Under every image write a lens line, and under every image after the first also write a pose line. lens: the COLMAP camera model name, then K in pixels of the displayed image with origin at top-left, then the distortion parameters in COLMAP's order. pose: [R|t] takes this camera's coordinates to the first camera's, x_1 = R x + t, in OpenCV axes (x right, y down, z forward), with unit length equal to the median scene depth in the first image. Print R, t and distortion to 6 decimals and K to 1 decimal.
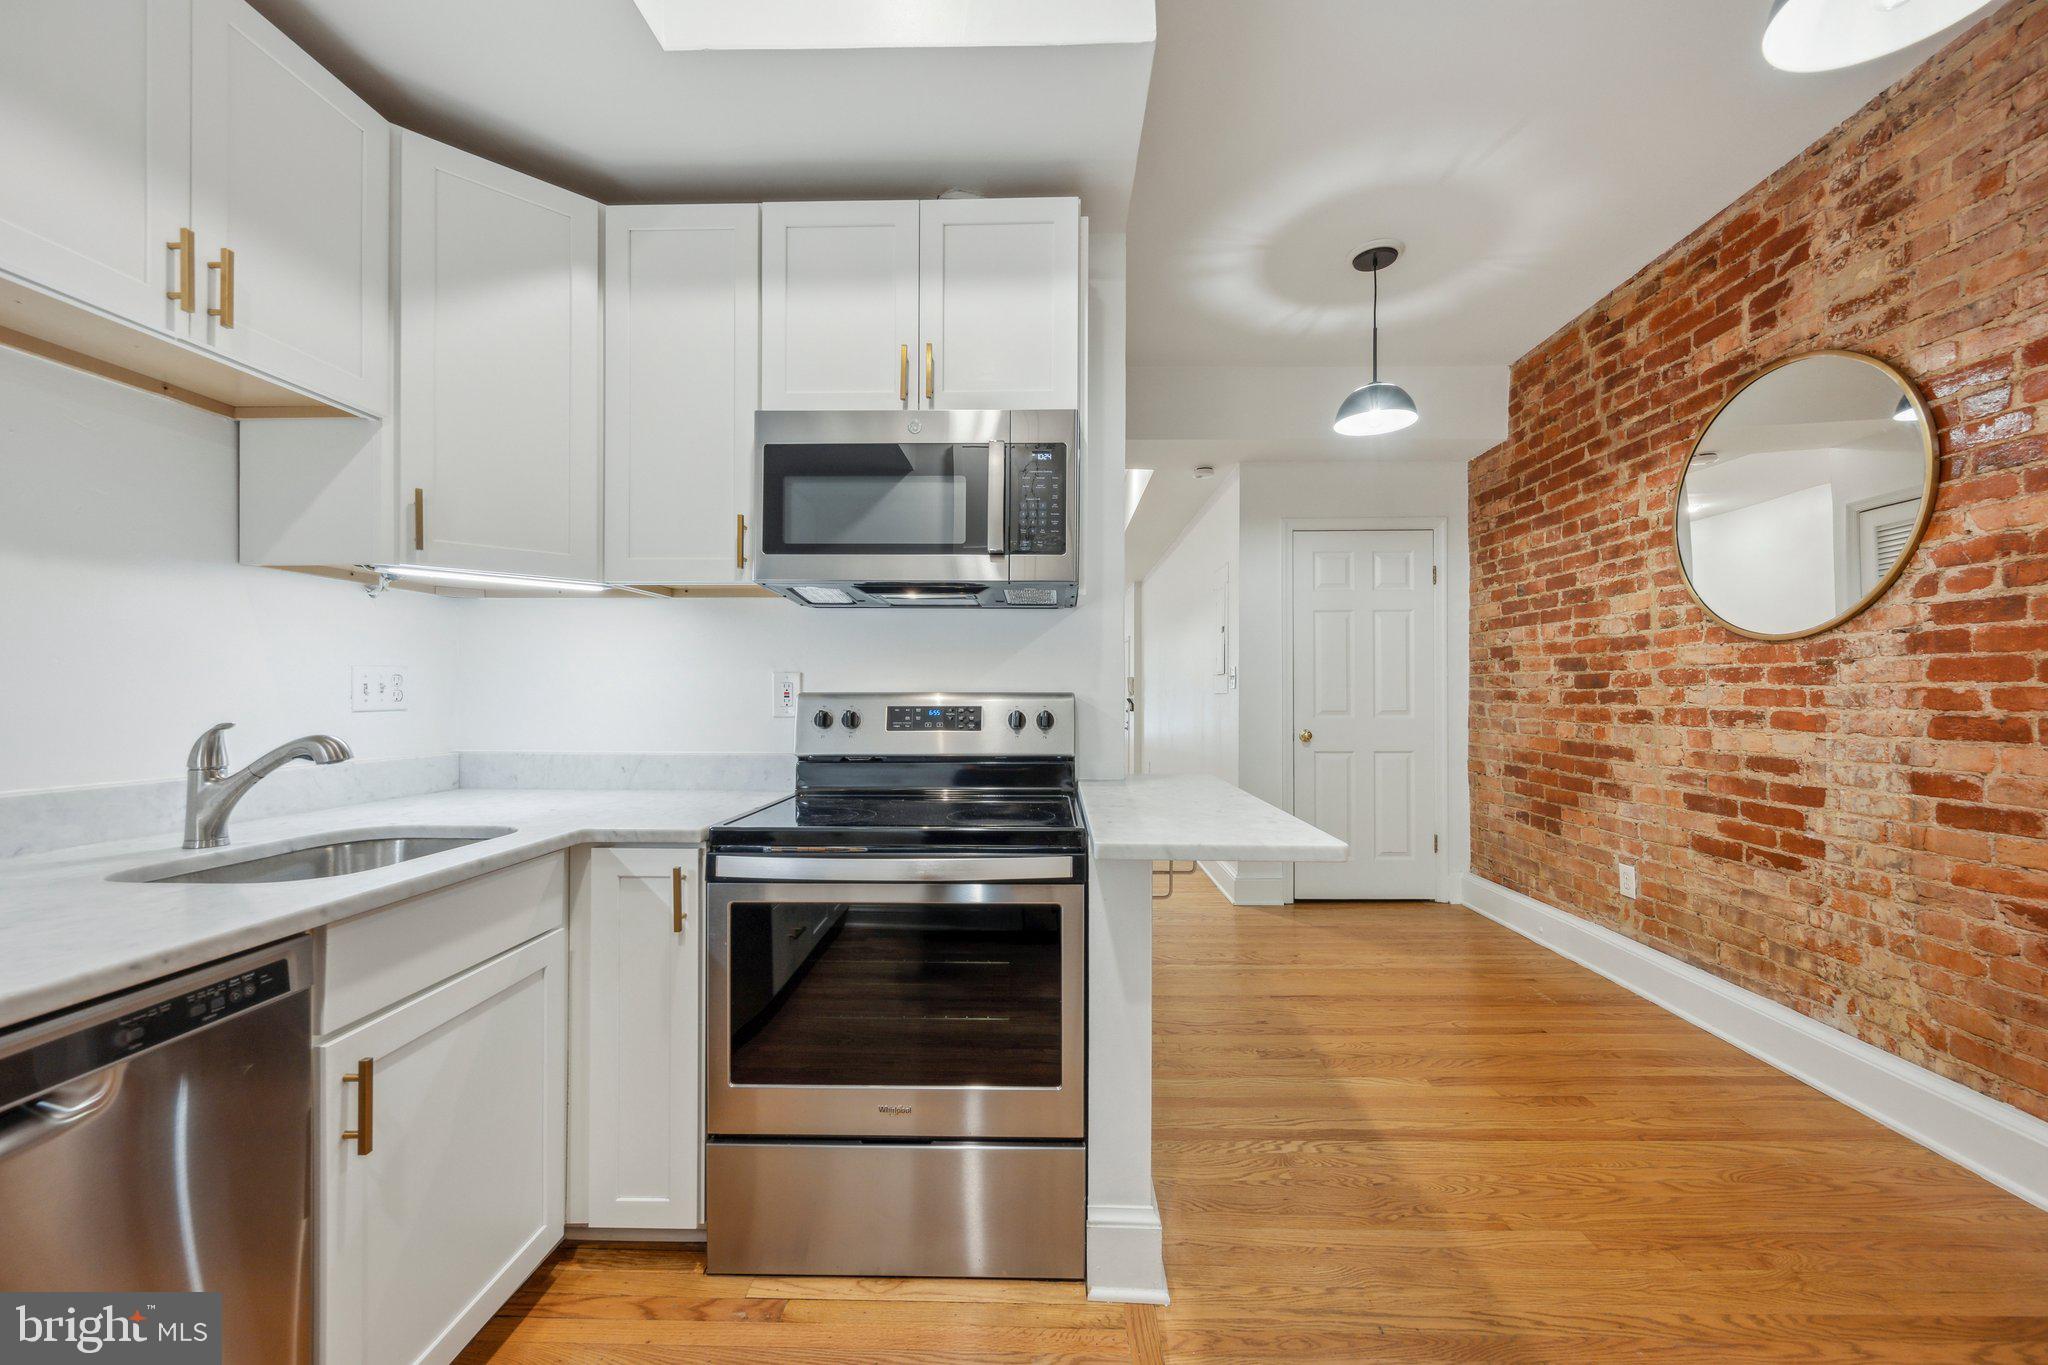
lens RADIAL K [[807.3, 0, 1031.1], [0, 807.3, 688.8], [0, 0, 1]] dist [-0.000478, -0.000058]
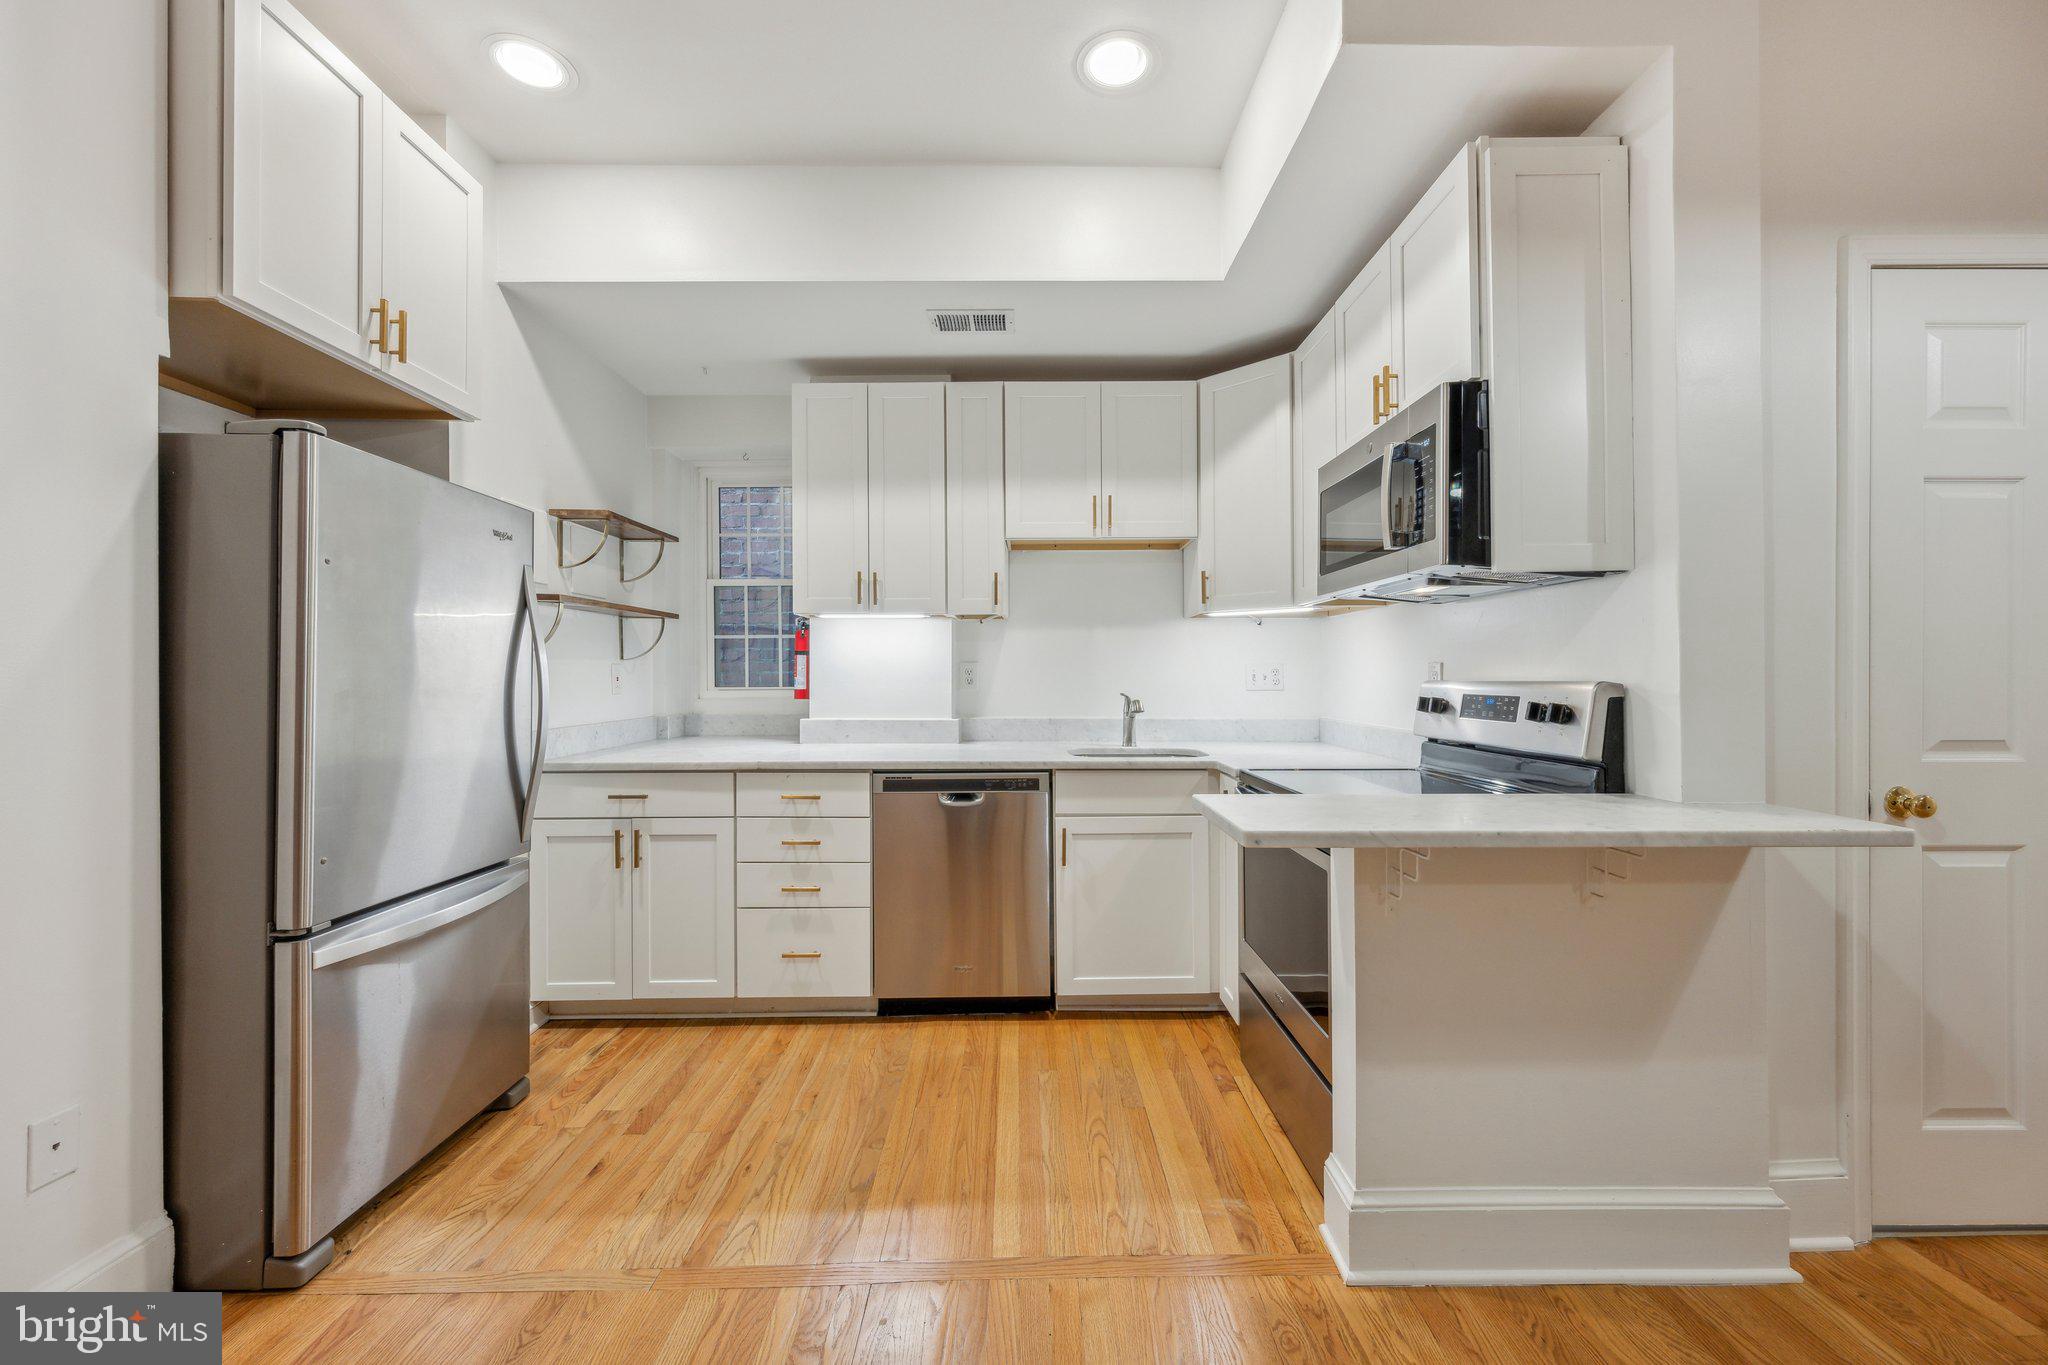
lens RADIAL K [[805.7, 0, 1028.8], [0, 805.7, 674.8], [0, 0, 1]] dist [0.000693, 0.000140]
pose [[0.037190, -0.002989, -0.999304, 0.980501], [0.006376, 0.999976, -0.002754, -0.004691], [0.999288, -0.006269, 0.037208, 0.473435]]
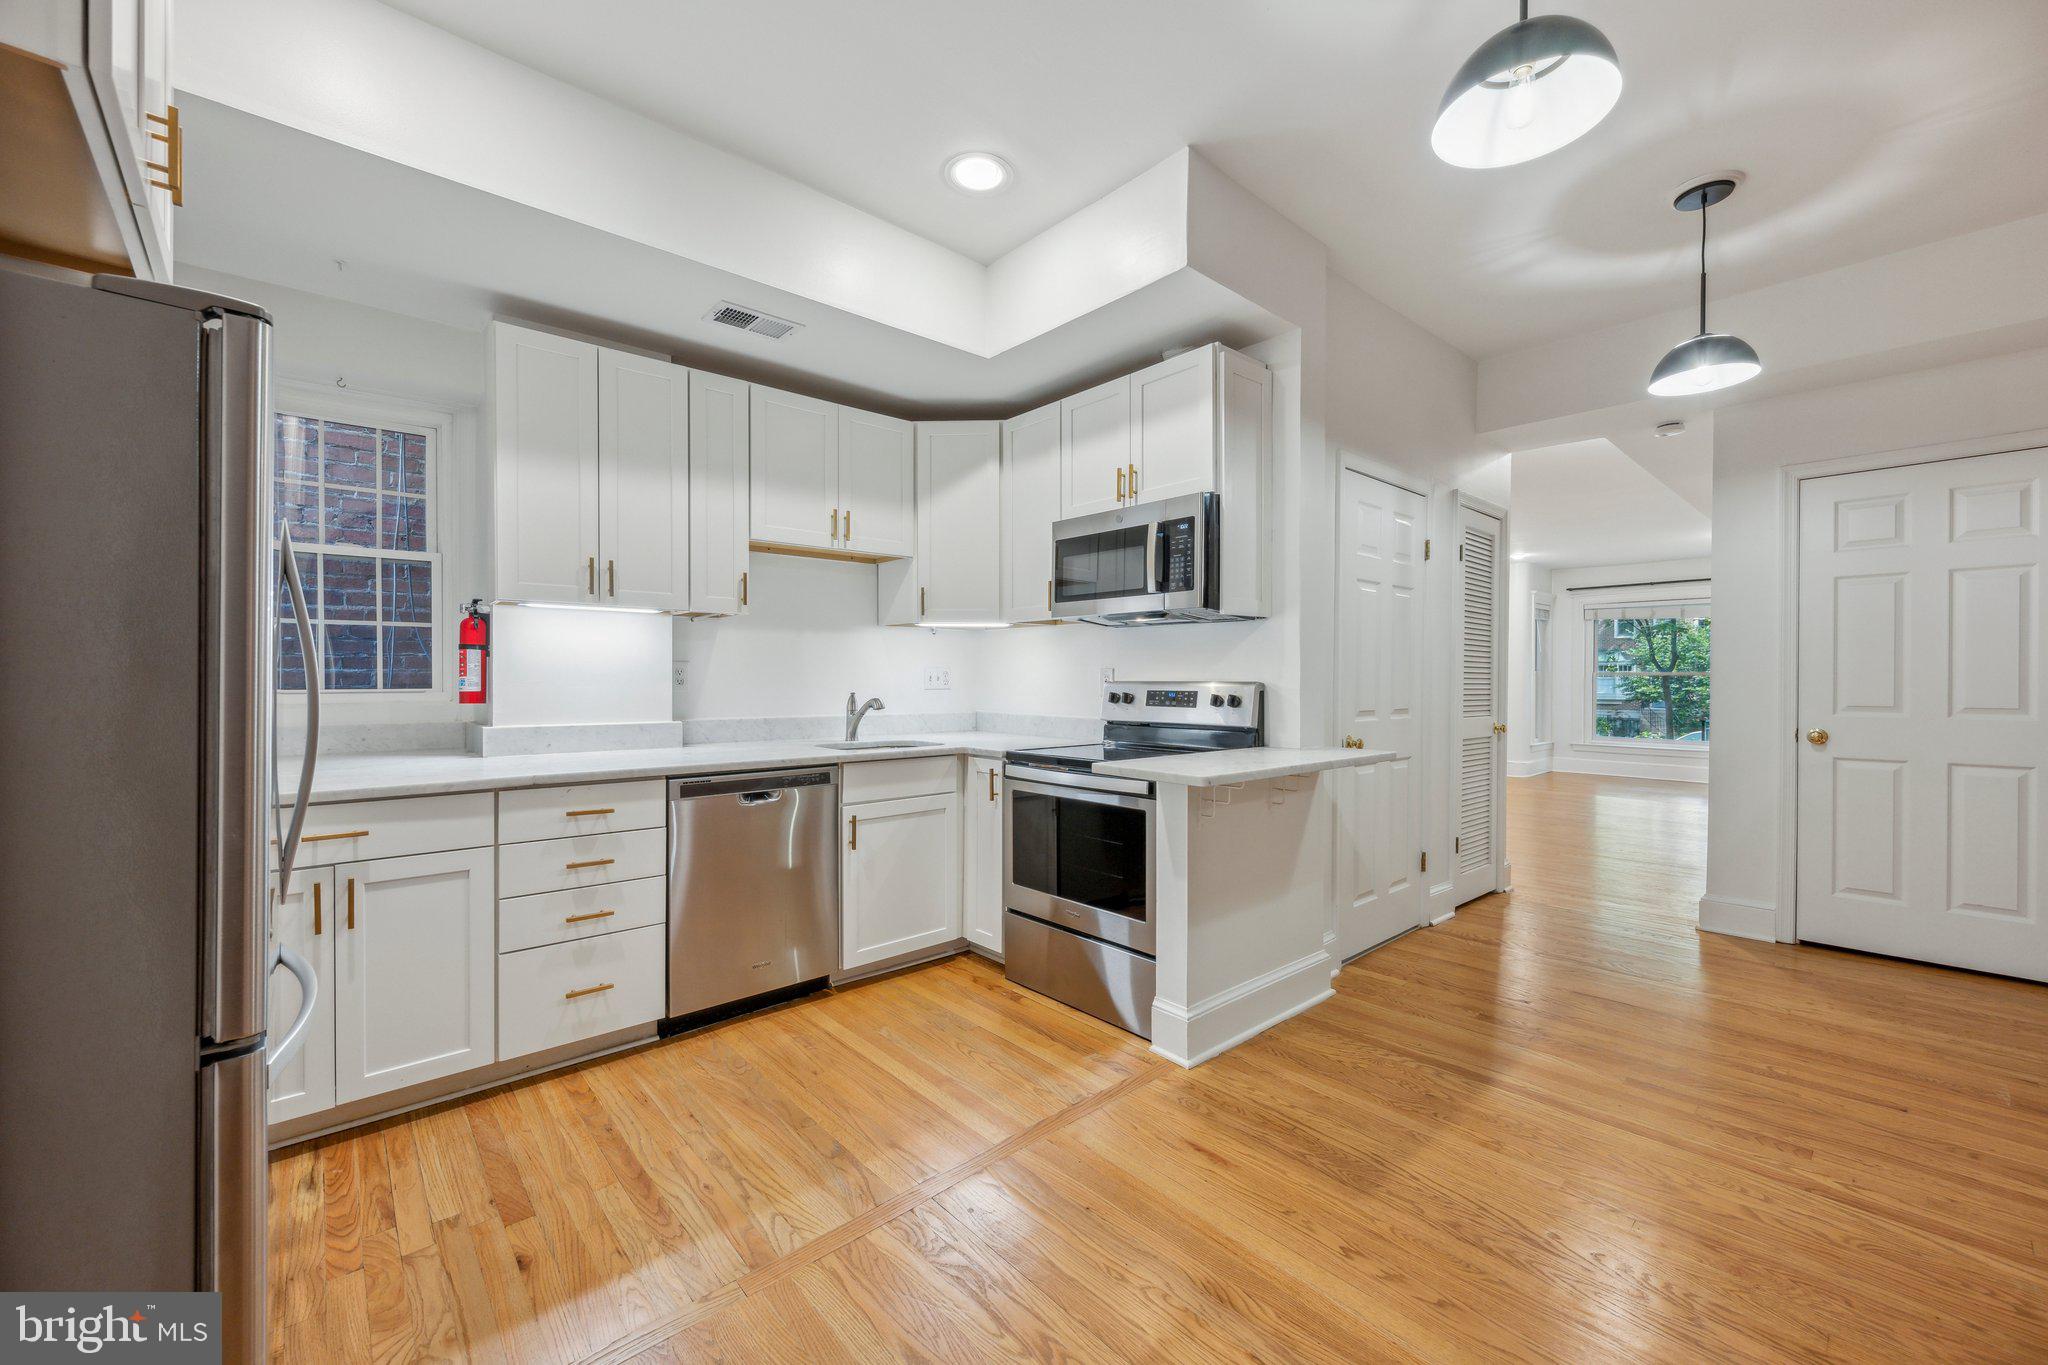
lens RADIAL K [[802.0, 0, 1024.0], [0, 802.0, 682.5], [0, 0, 1]] dist [-0.000960, -0.000523]
pose [[0.680483, 0.004512, -0.732750, 0.918566], [0.001952, 0.999966, 0.007970, -0.006445], [0.732761, -0.006854, 0.680451, -0.249559]]
